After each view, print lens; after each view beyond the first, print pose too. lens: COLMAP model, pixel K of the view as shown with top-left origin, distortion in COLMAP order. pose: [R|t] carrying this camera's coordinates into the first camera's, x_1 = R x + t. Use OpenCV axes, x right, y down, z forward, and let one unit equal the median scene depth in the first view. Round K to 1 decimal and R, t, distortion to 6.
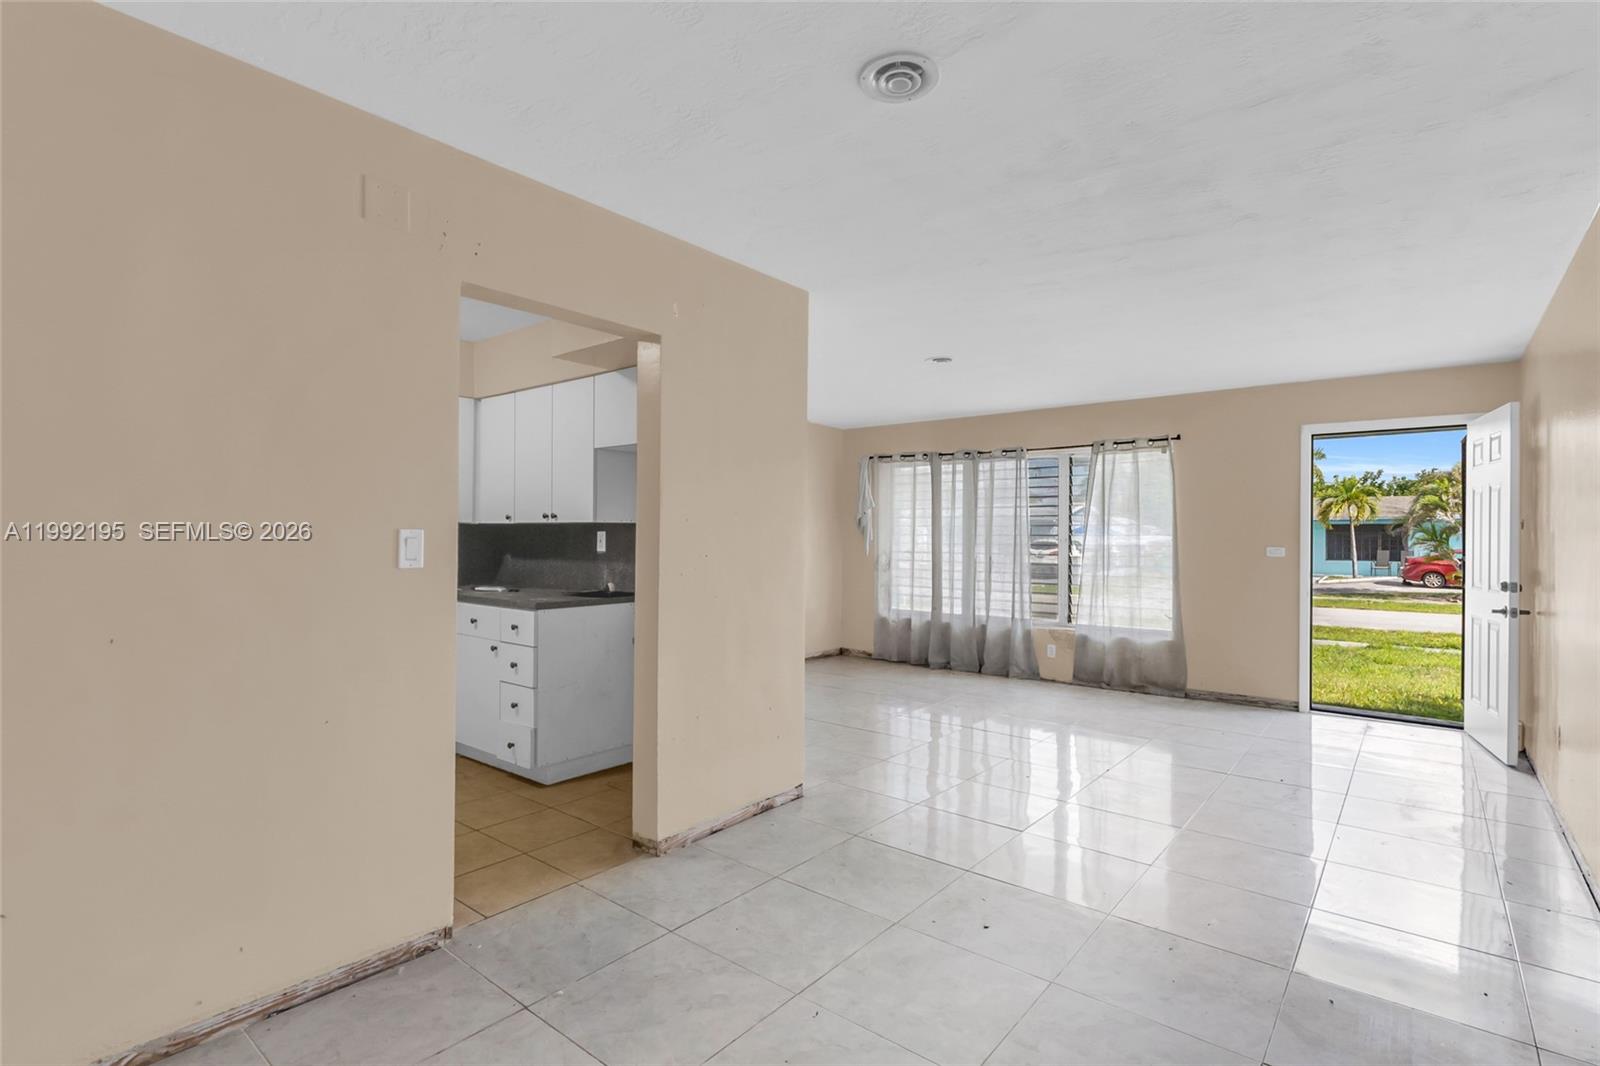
lens RADIAL K [[774.0, 0, 801.9], [0, 774.0, 531.9], [0, 0, 1]] dist [-0.004933, -0.001278]
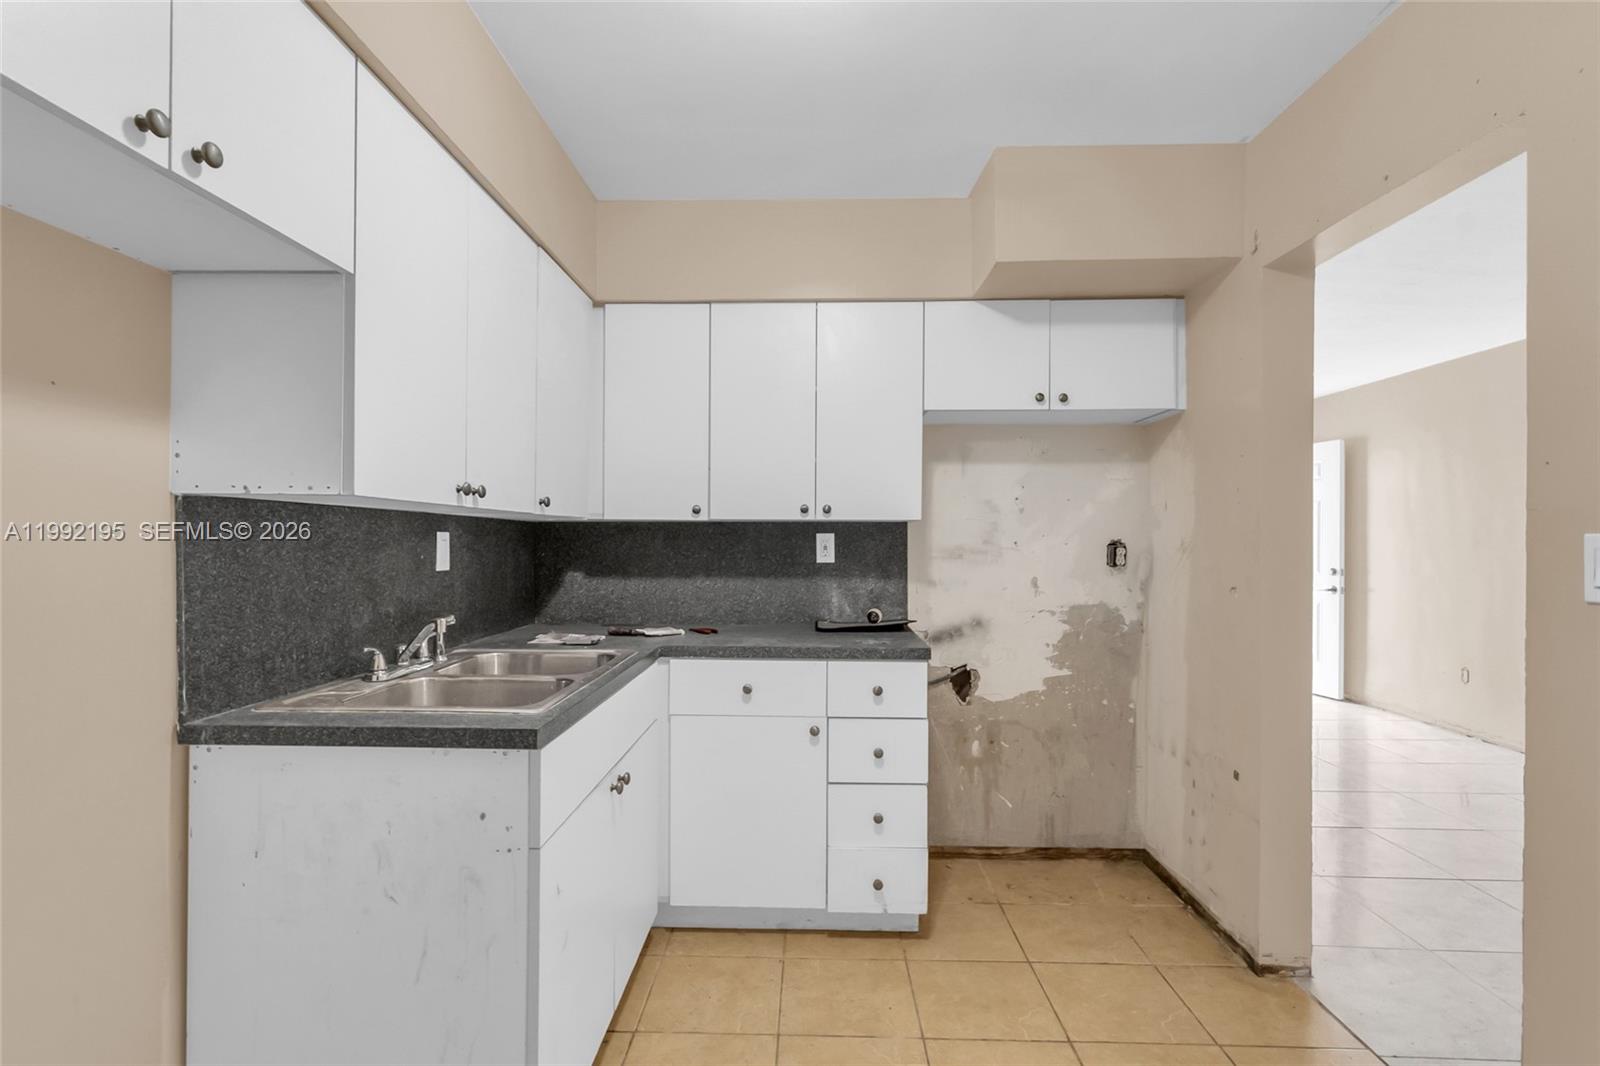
lens RADIAL K [[774.0, 0, 801.8], [0, 774.0, 538.0], [0, 0, 1]] dist [-0.004933, -0.001278]
pose [[0.790295, -0.005686, 0.612700, -0.686406], [0.000299, 0.999960, 0.008894, -0.002566], [-0.612726, -0.006846, 0.790265, 0.478938]]
